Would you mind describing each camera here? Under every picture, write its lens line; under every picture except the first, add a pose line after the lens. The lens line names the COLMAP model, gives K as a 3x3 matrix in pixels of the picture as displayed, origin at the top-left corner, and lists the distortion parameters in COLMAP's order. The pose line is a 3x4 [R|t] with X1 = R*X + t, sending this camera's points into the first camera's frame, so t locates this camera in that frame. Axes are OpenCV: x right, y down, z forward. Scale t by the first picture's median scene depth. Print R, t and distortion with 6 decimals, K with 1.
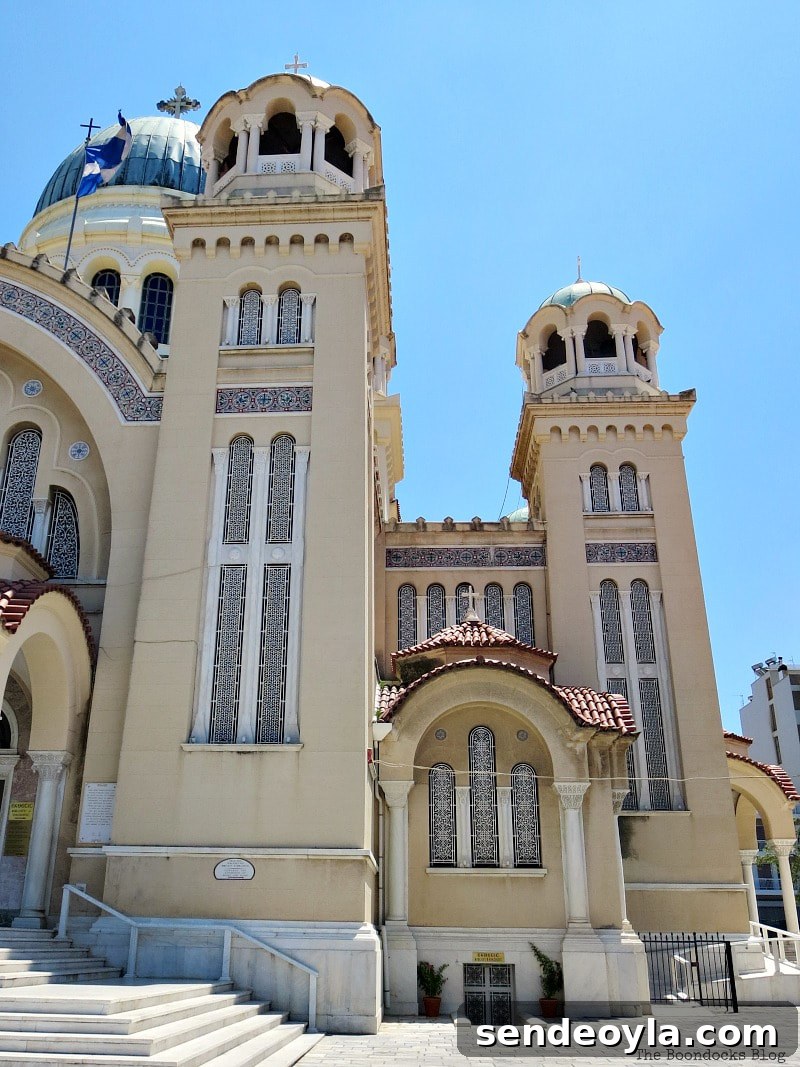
lens RADIAL K [[959.6, 0, 368.3], [0, 959.6, 551.7], [0, 0, 1]] dist [-0.021771, -0.017072]
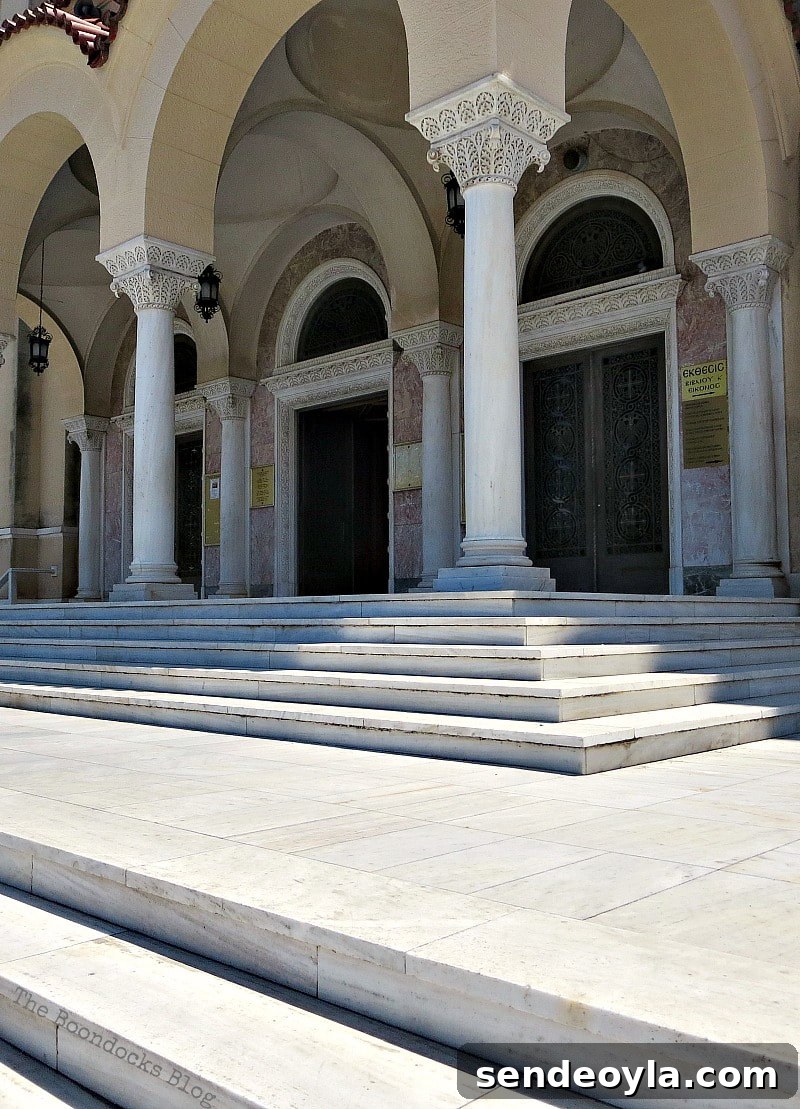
lens RADIAL K [[1059.3, 0, 400.1], [0, 1059.3, 557.2], [0, 0, 1]] dist [-0.000861, 0.000000]
pose [[0.762844, -0.058467, -0.643934, -0.109196], [0.262399, 0.938201, 0.225669, 0.157654], [0.590945, -0.341118, 0.731042, 0.385839]]
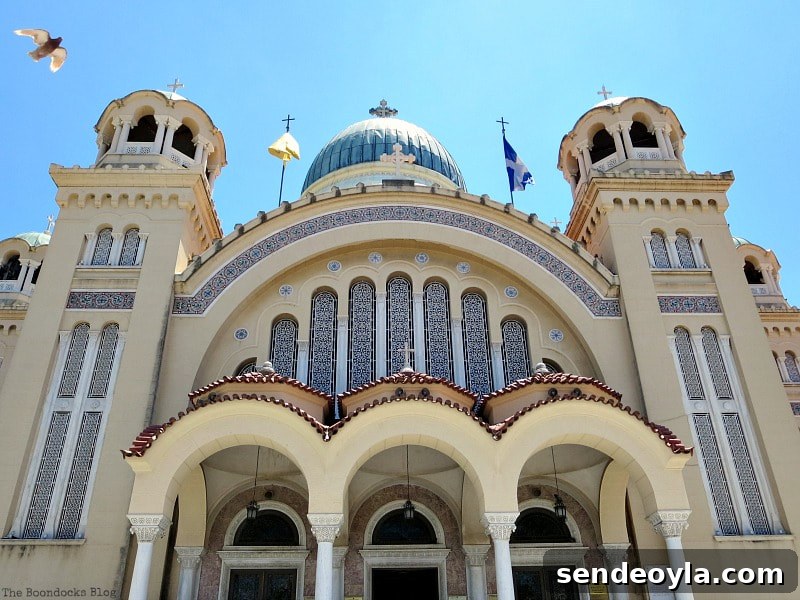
lens RADIAL K [[636.8, 0, 406.1], [0, 636.8, 348.1], [0, 0, 1]] dist [0.000641, -0.036050]
pose [[0.994311, 0.019716, 0.104677, -0.612277], [-0.009794, 0.995480, -0.094463, 0.009212], [-0.106066, 0.092900, 0.990010, 0.054851]]
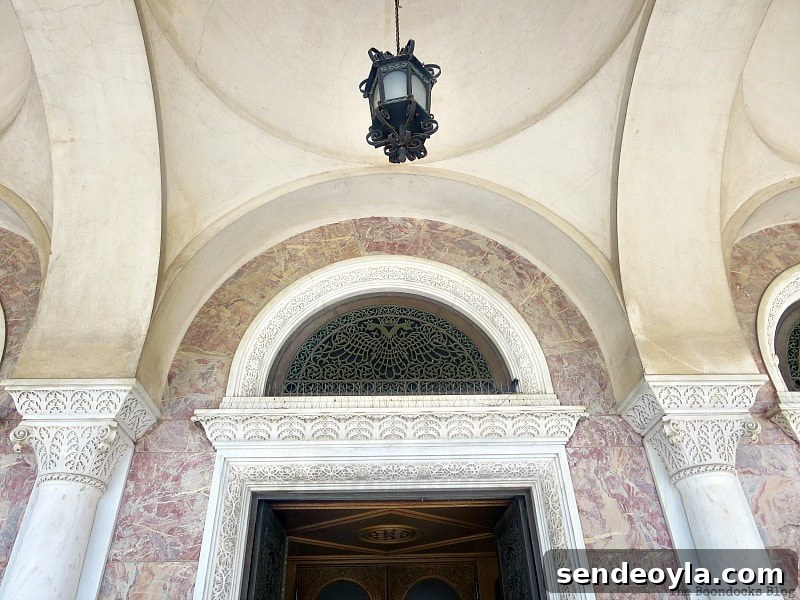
lens RADIAL K [[555.9, 0, 398.8], [0, 555.9, 304.0], [0, 0, 1]] dist [-0.016294, 0.001613]
pose [[0.995683, 0.018045, 0.091053, -0.541354], [0.001546, 0.977561, -0.210646, 0.183474], [-0.092811, 0.209878, 0.973313, 0.679761]]
